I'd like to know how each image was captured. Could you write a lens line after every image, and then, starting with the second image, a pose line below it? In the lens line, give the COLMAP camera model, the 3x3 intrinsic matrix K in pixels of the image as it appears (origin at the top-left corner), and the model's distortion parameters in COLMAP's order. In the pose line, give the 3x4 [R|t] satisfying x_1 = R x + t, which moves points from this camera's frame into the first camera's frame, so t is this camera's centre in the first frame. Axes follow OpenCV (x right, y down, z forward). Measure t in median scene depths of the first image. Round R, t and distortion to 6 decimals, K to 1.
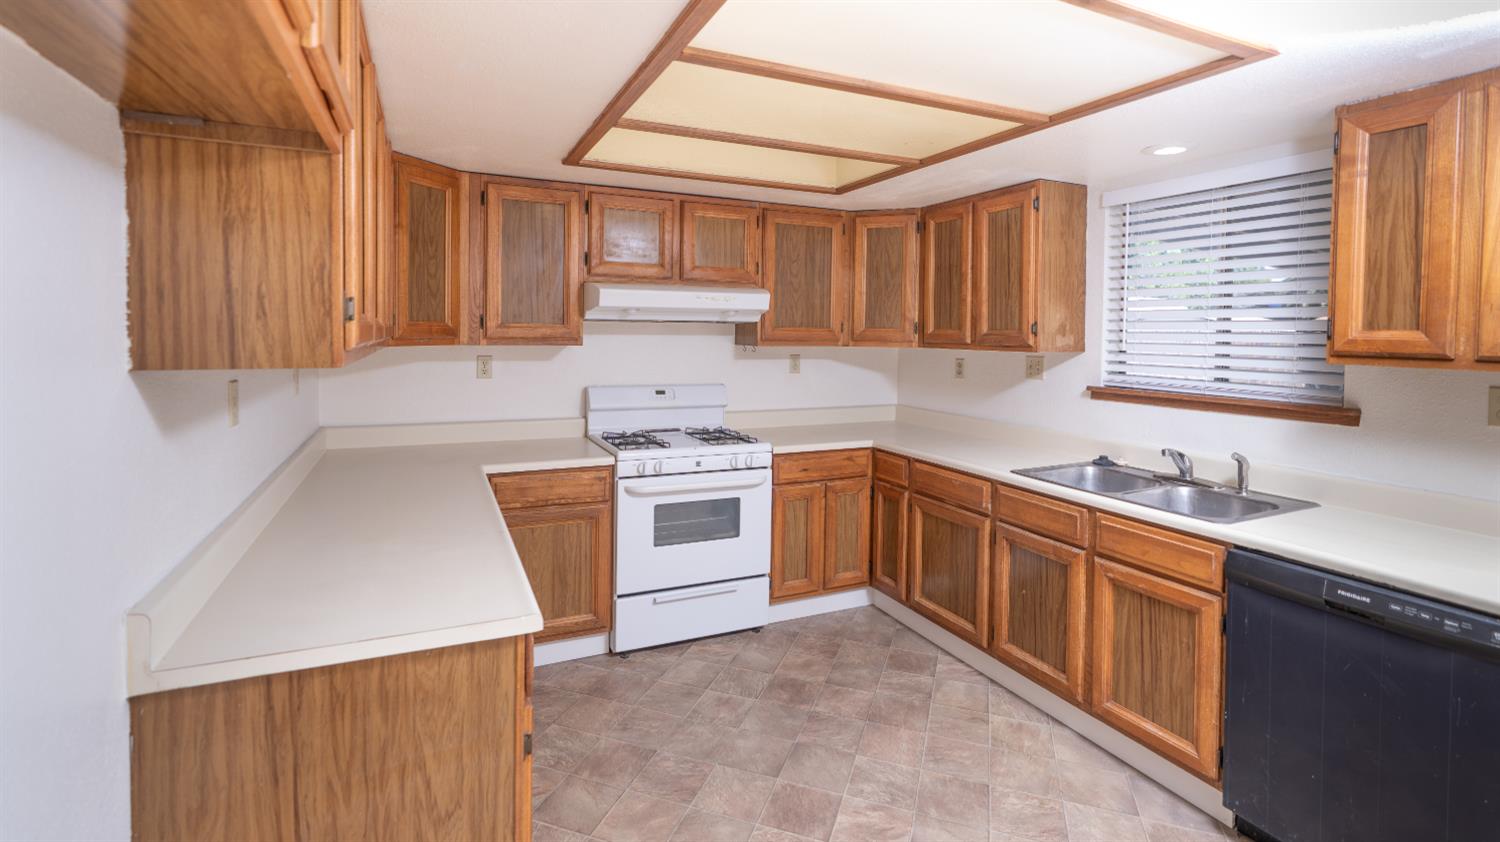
lens RADIAL K [[701.7, 0, 750.8], [0, 701.7, 374.4], [0, 0, 1]] dist [-0.001357, -0.000329]
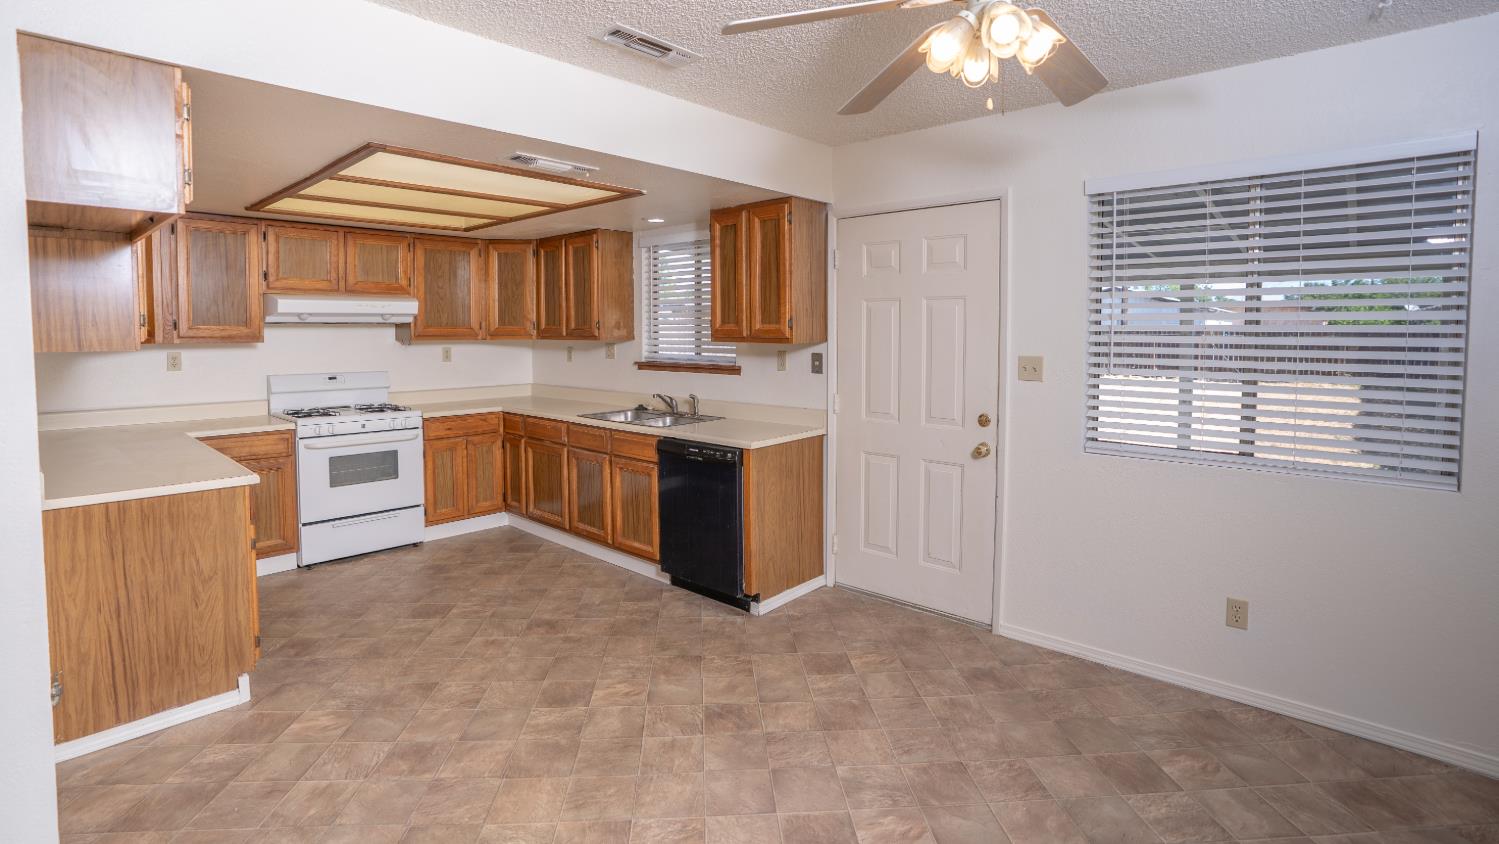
lens RADIAL K [[701.4, 0, 723.5], [0, 701.4, 376.8], [0, 0, 1]] dist [-0.067560, 0.029853]
pose [[0.930453, -0.036348, 0.364604, 0.094373], [0.033743, 0.999339, 0.013514, 0.036395], [-0.364854, -0.000271, 0.931065, -0.524482]]
